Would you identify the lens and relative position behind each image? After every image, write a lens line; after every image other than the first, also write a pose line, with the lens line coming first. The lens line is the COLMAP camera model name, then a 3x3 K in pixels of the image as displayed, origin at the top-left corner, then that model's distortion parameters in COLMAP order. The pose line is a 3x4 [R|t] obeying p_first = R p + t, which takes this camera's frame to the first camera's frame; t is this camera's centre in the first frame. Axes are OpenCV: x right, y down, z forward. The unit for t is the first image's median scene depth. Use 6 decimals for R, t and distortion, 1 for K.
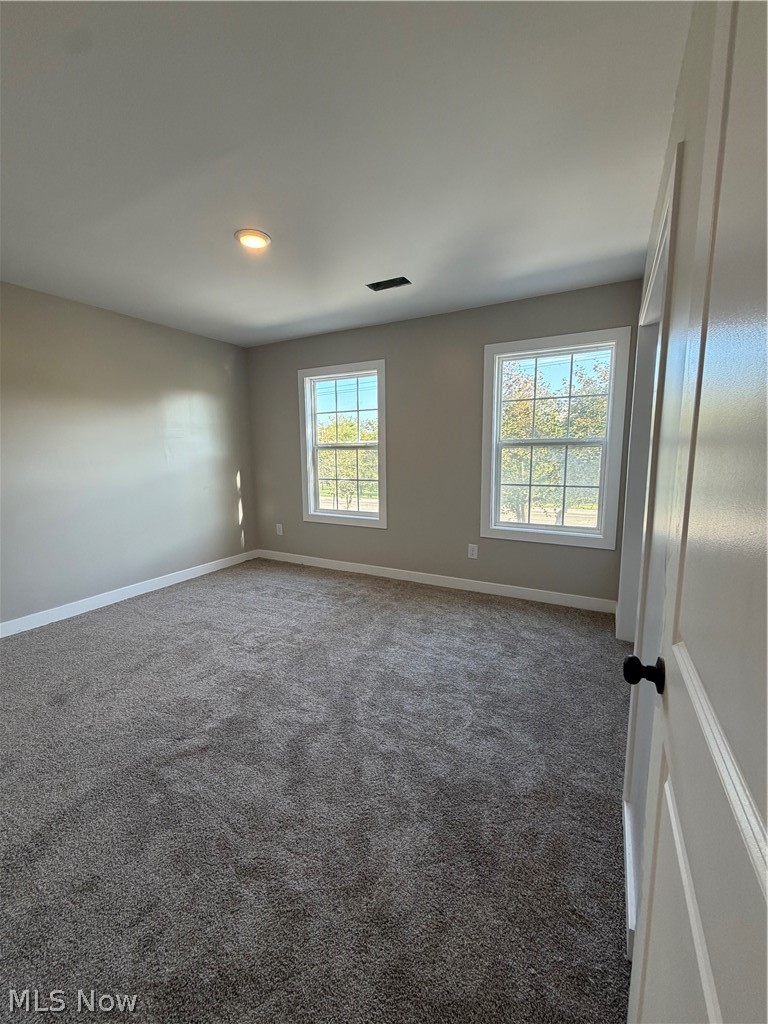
lens RADIAL K [[408.3, 0, 384.0], [0, 408.3, 512.0], [0, 0, 1]] dist [-0.002293, 0.000181]
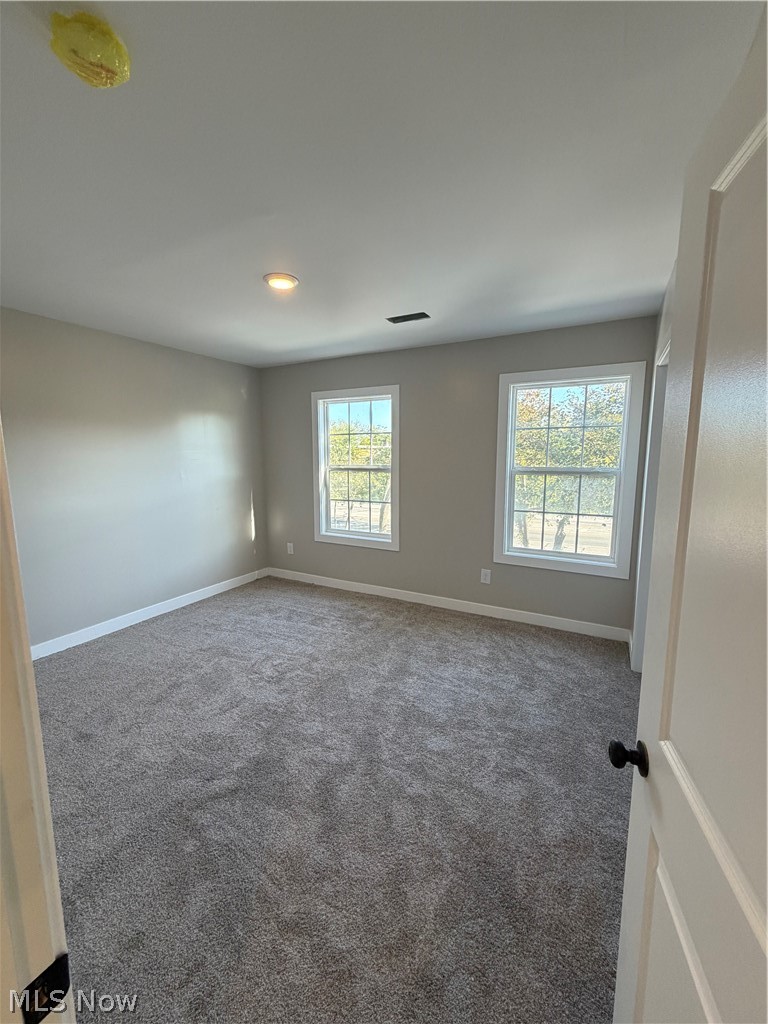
lens RADIAL K [[408.3, 0, 384.0], [0, 408.3, 512.0], [0, 0, 1]] dist [-0.002293, 0.000181]
pose [[0.999968, 0.007359, 0.003110, -0.060730], [-0.007331, 0.999933, -0.008922, -0.082515], [-0.003175, 0.008899, 0.999955, -0.015520]]
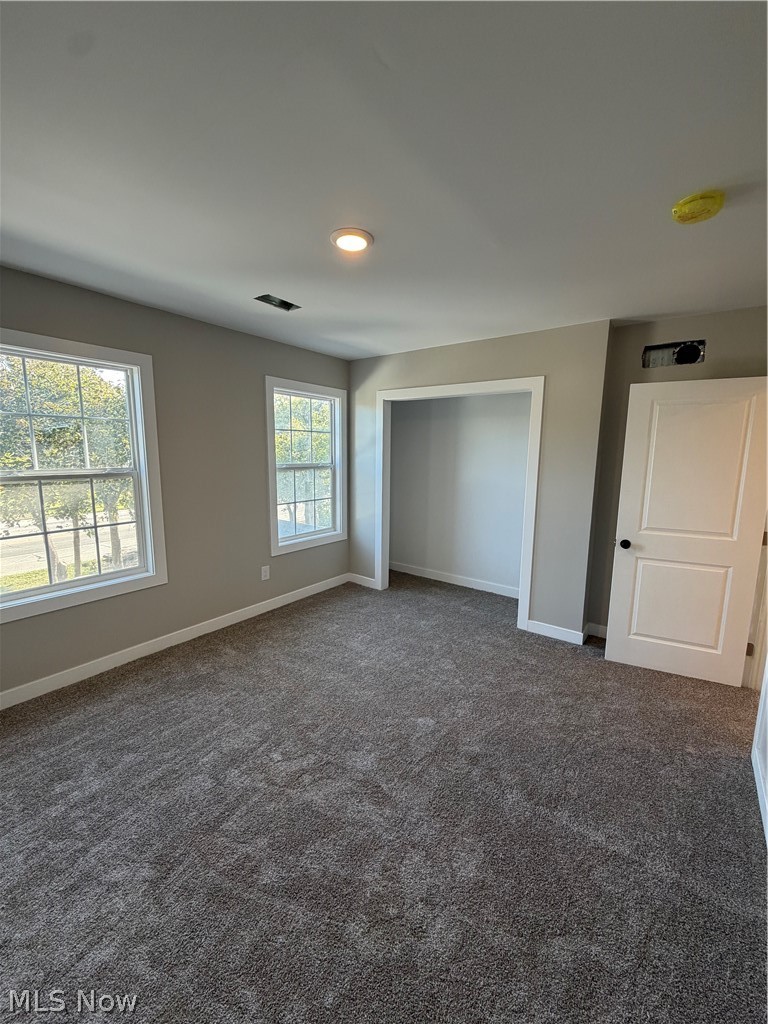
lens RADIAL K [[408.3, 0, 384.0], [0, 408.3, 512.0], [0, 0, 1]] dist [-0.002293, 0.000181]
pose [[0.140008, -0.138280, 0.980447, -1.152488], [0.131533, 0.984022, 0.120001, -0.219260], [-0.981375, 0.112160, 0.155959, 0.848669]]
